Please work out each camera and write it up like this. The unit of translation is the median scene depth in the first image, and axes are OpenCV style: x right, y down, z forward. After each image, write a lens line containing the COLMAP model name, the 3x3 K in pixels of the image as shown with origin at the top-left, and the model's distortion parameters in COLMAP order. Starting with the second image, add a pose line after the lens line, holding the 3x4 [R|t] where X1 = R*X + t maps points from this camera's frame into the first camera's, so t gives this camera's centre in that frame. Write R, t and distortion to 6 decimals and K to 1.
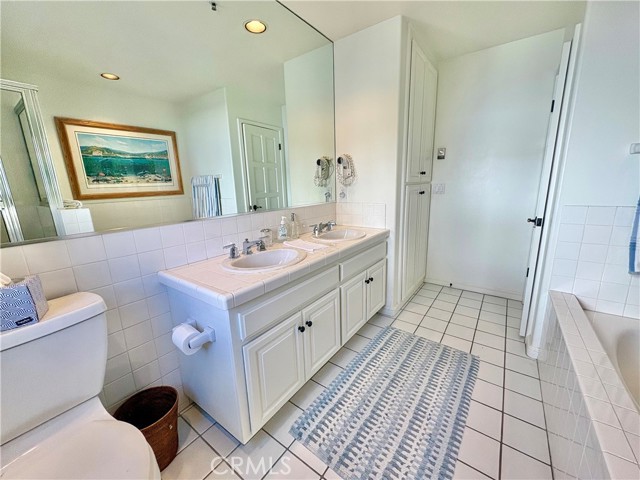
lens RADIAL K [[252.4, 0, 324.9], [0, 252.4, 236.7], [0, 0, 1]] dist [-0.000540, 0.000496]
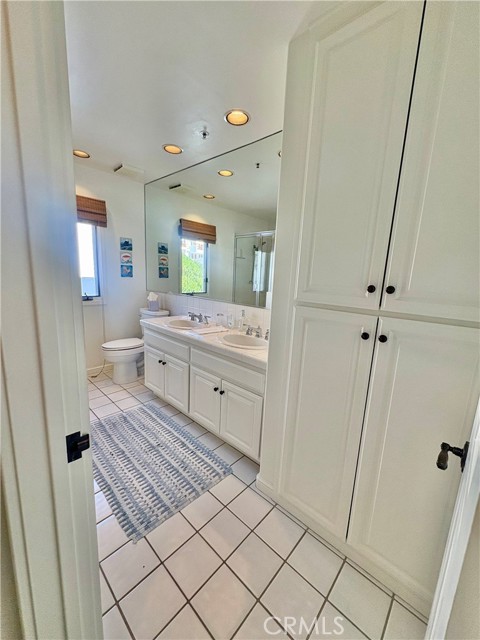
lens RADIAL K [[252.4, 0, 238.7], [0, 252.4, 321.0], [0, 0, 1]] dist [-0.000540, 0.000496]
pose [[-0.118084, 0.200611, -0.972528, 1.187356], [-0.250215, 0.941768, 0.224647, -0.346898], [0.960962, 0.269868, -0.061011, 1.213622]]
